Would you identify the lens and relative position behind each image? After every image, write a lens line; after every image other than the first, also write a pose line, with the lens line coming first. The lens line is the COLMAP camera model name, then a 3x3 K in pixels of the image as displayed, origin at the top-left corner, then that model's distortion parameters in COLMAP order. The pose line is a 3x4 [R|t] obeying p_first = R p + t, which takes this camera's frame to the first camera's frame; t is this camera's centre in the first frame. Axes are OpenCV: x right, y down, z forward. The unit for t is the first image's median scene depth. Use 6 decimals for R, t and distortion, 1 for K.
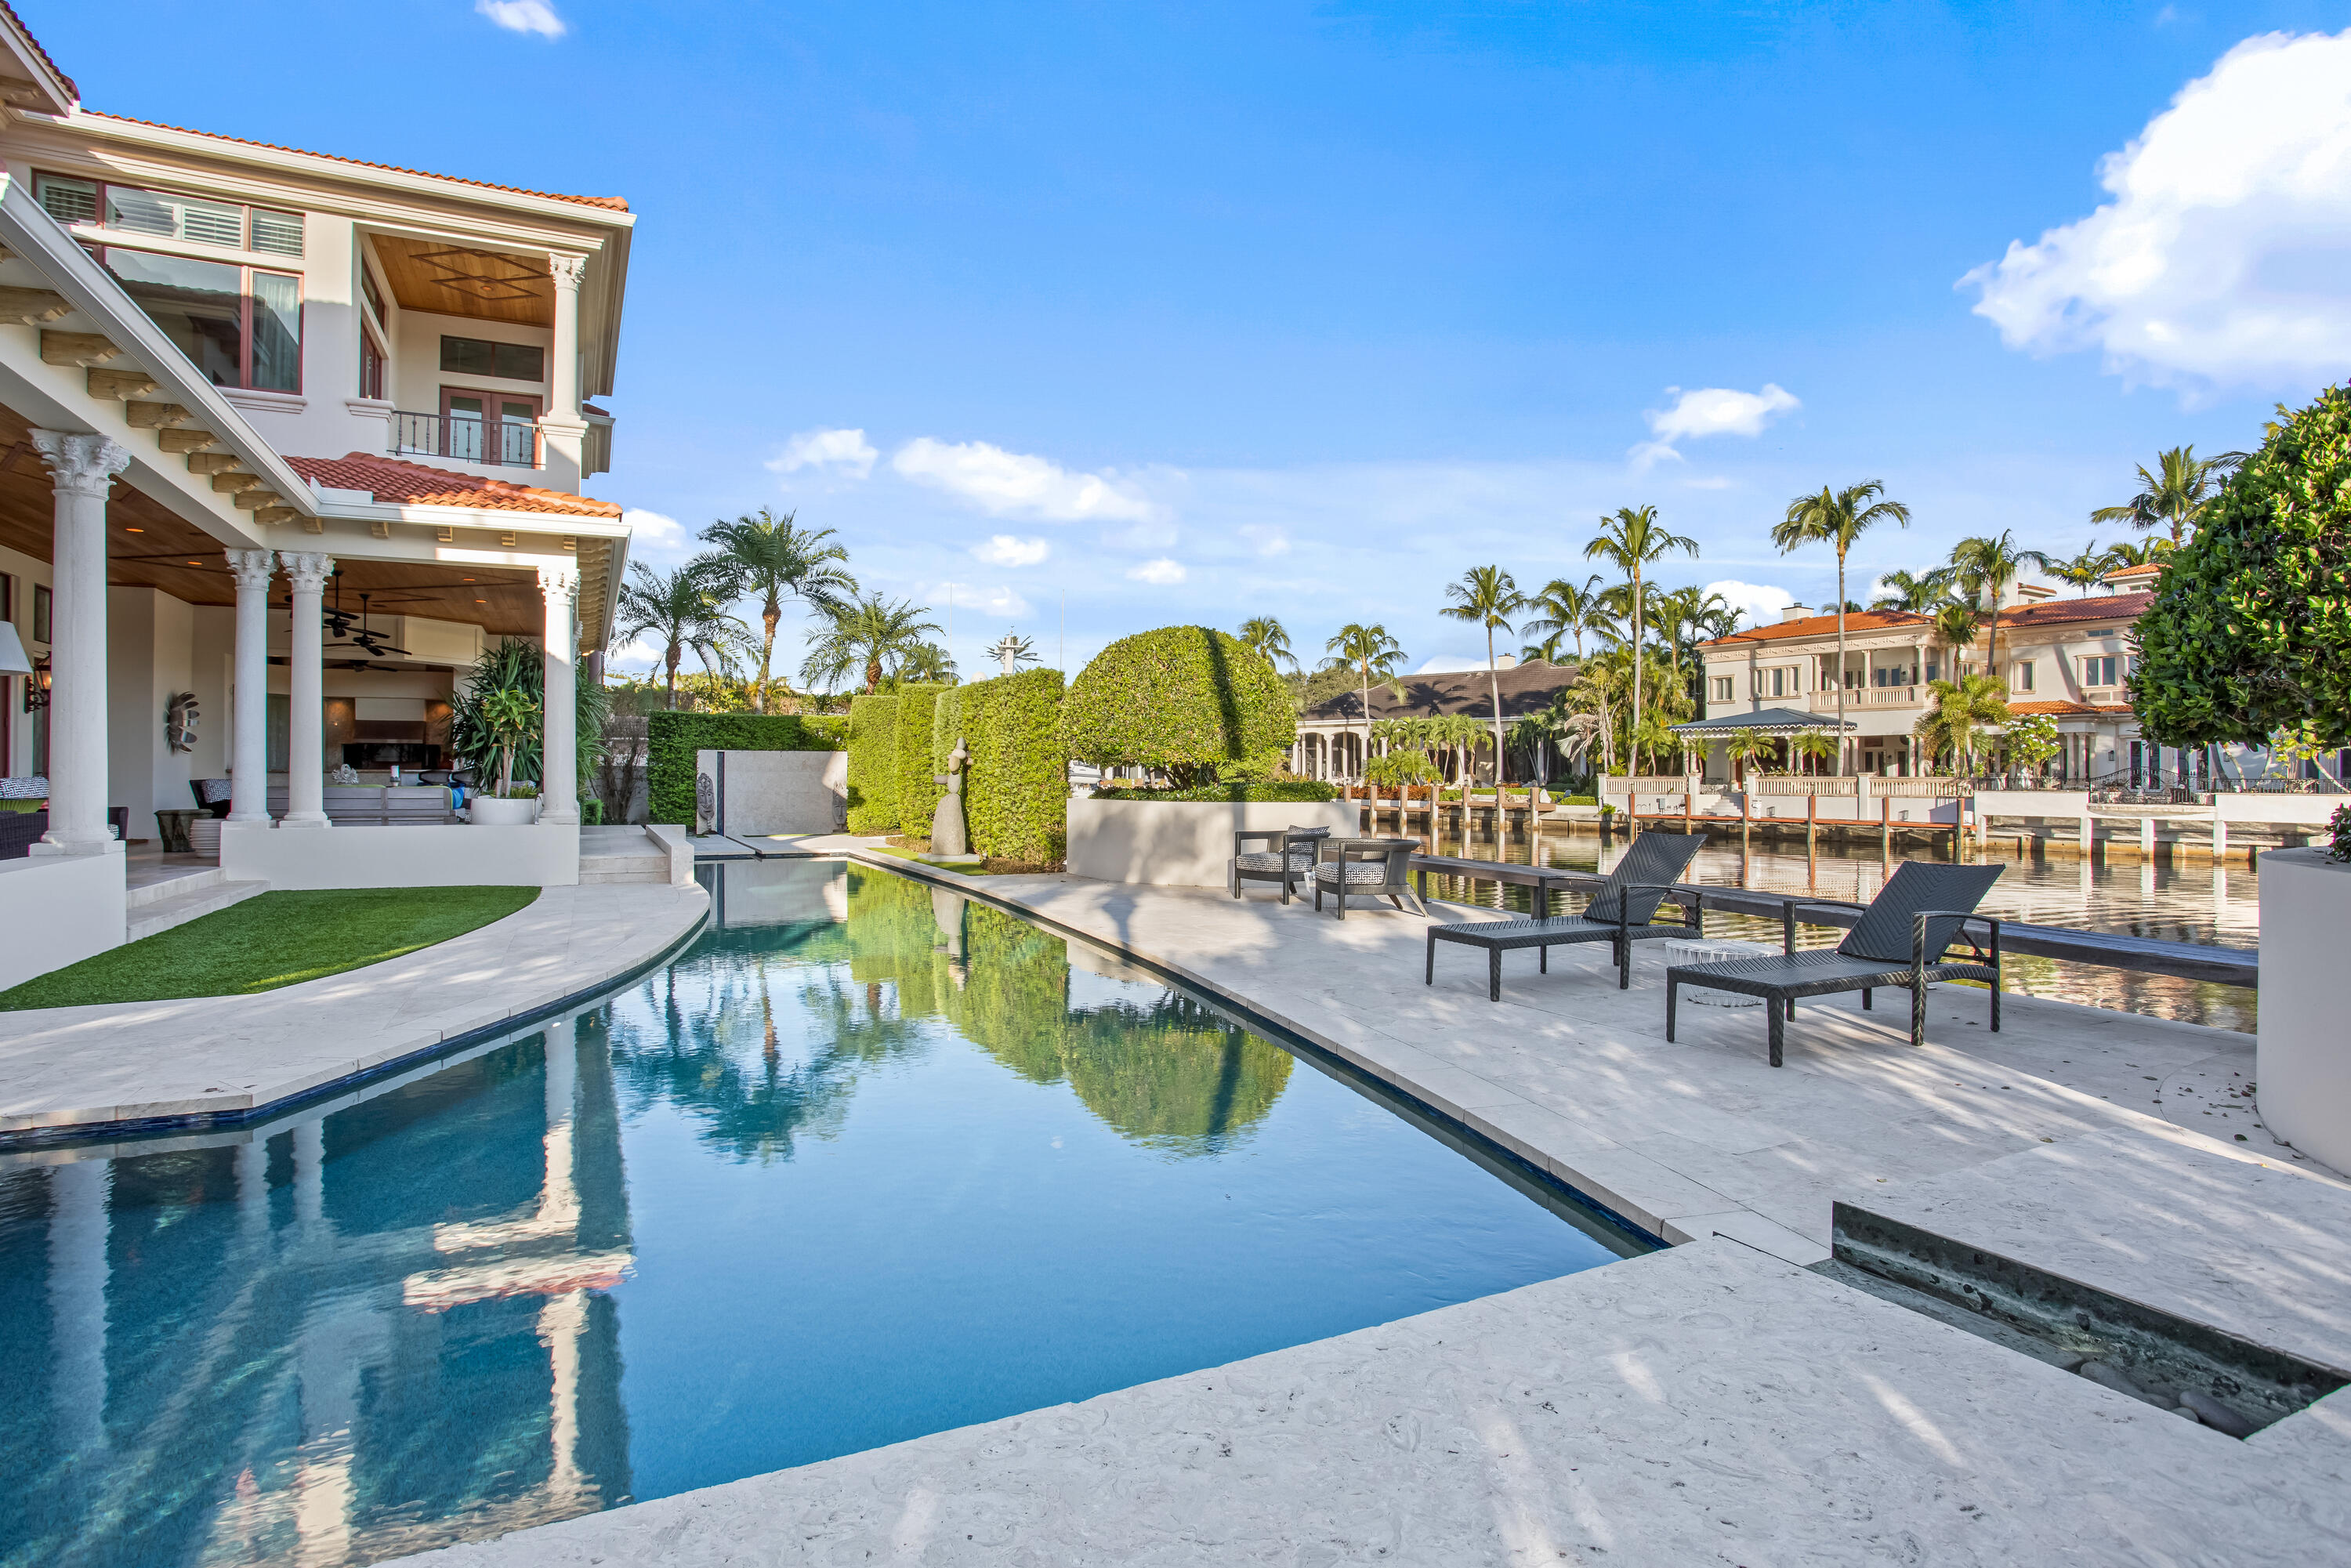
lens RADIAL K [[1236.5, 0, 1170.2], [0, 1236.5, 831.2], [0, 0, 1]] dist [-0.072211, 0.031546]
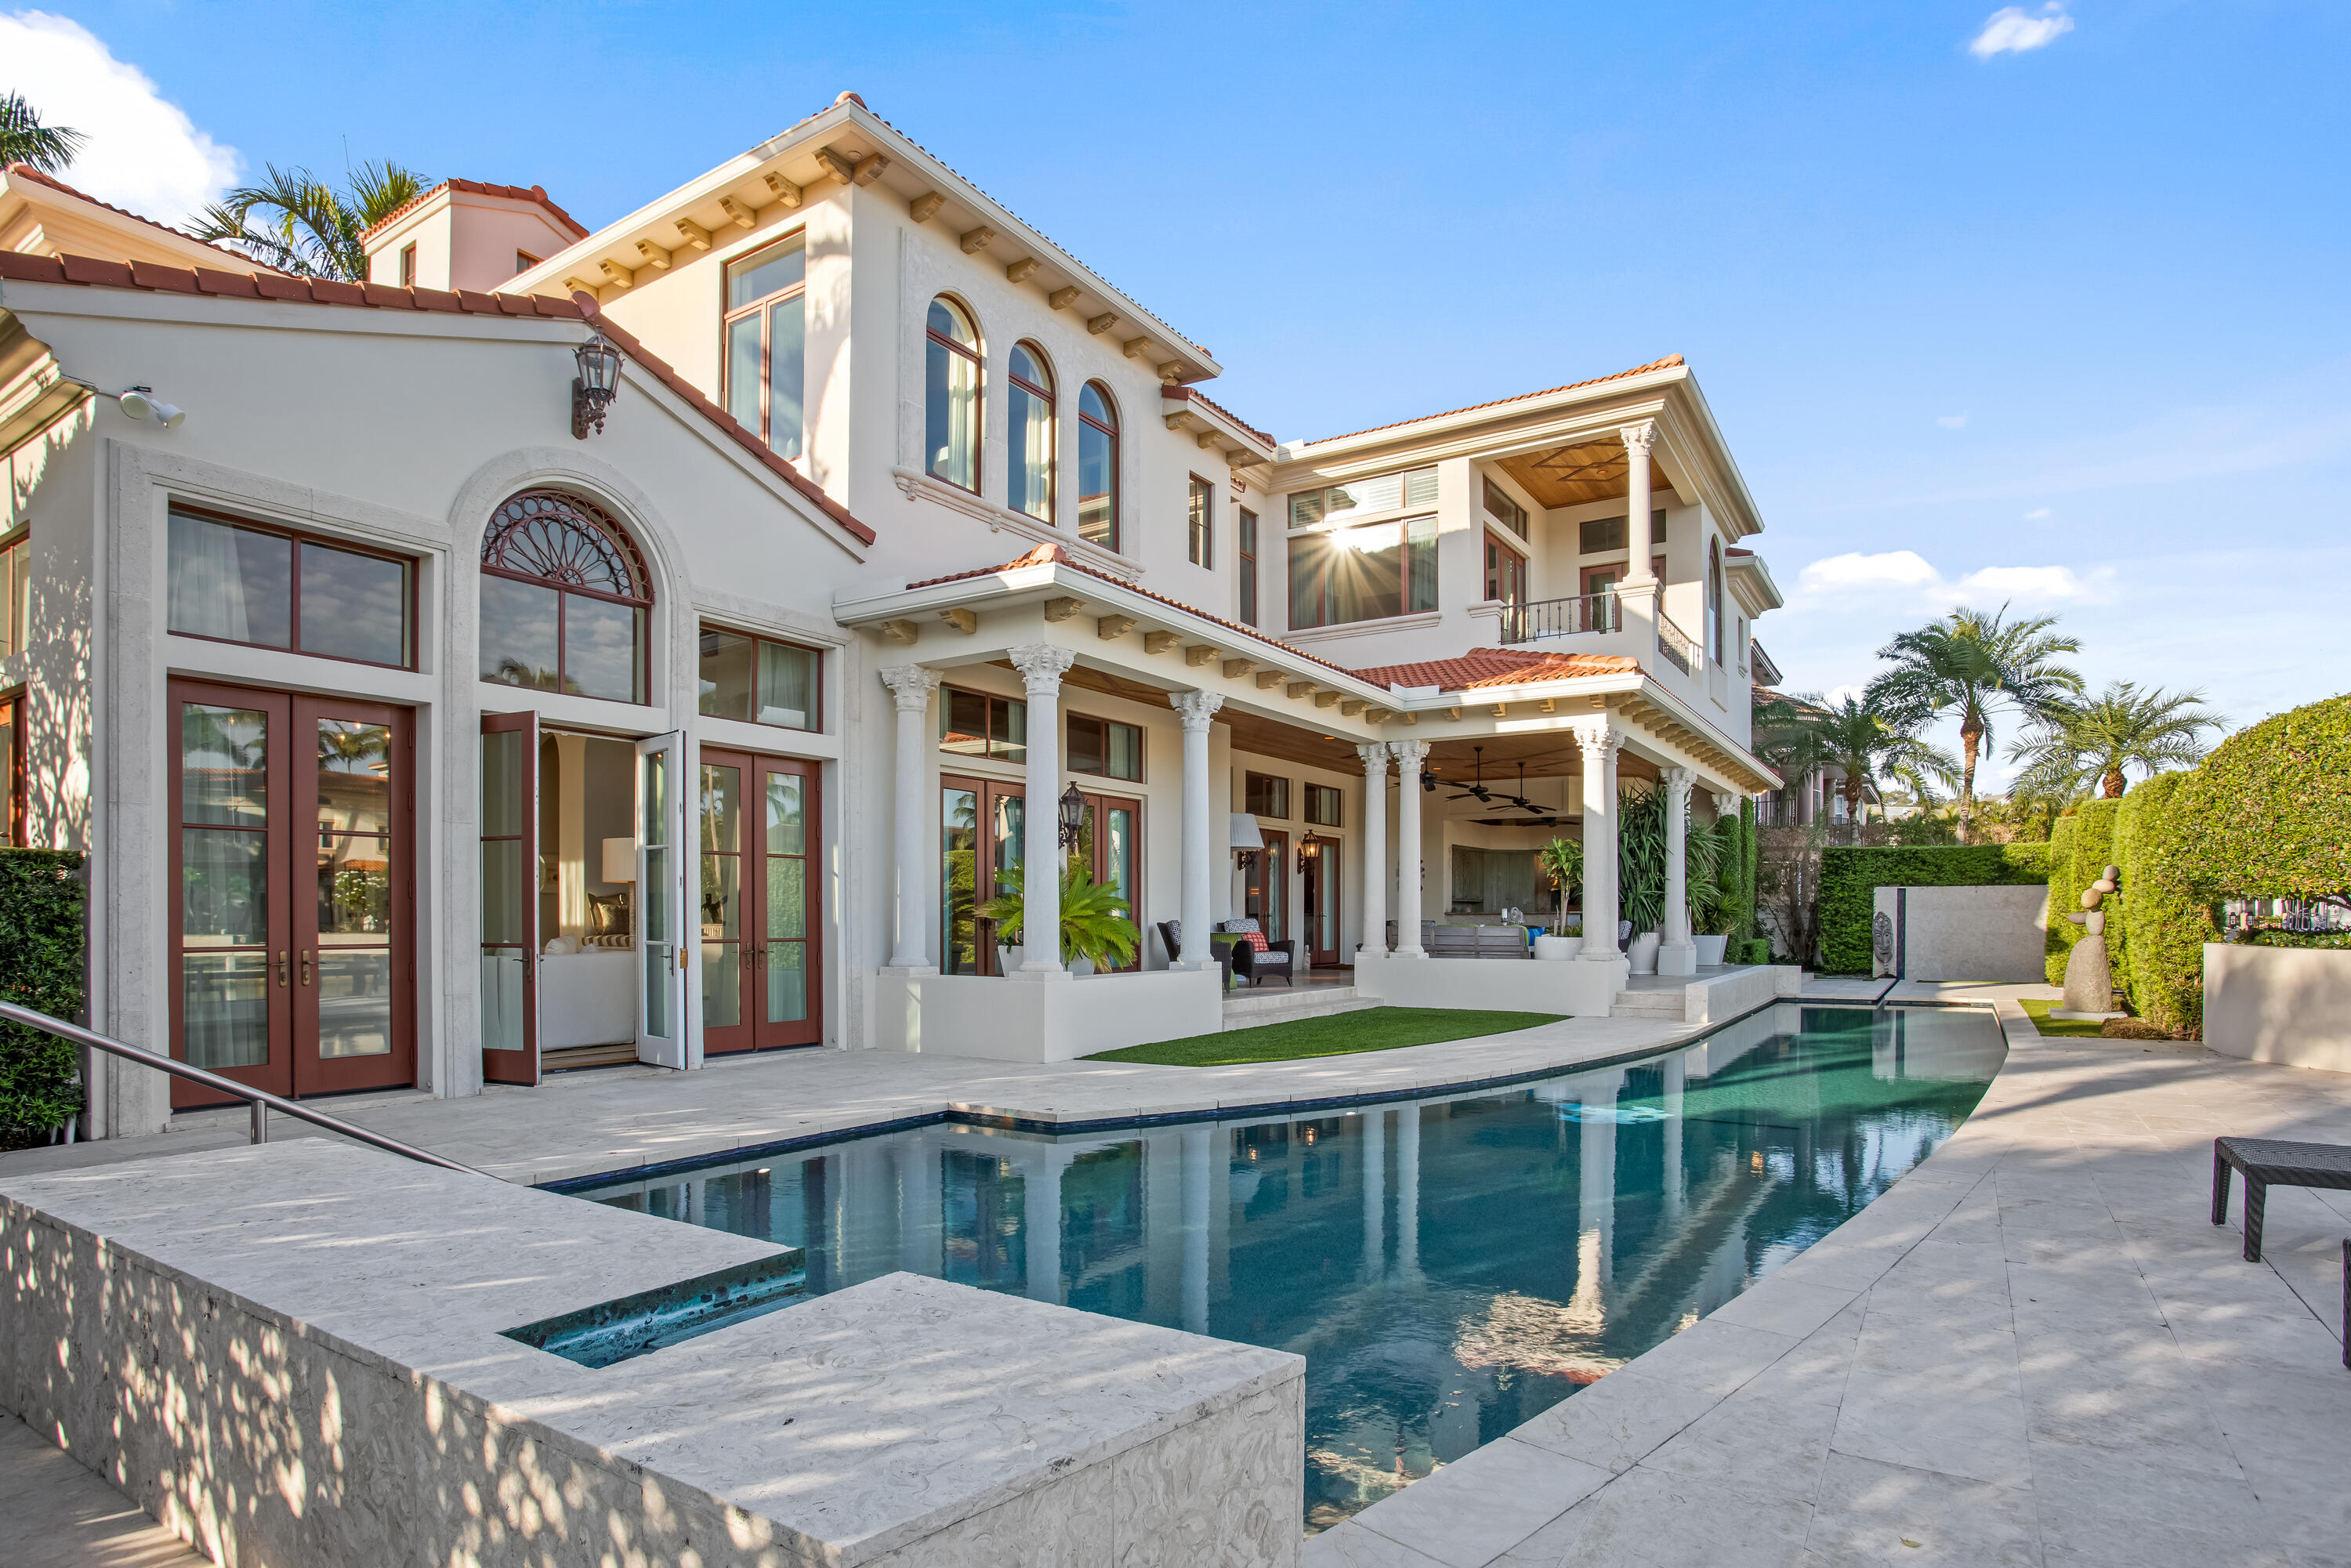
lens RADIAL K [[1237.2, 0, 1174.4], [0, 1237.2, 966.7], [0, 0, 1]] dist [-0.001615, -0.000109]
pose [[0.527547, 0.029884, -0.849000, 0.231816], [-0.032855, 0.999351, 0.014761, -0.003927], [0.848890, 0.020106, 0.528187, 0.089846]]
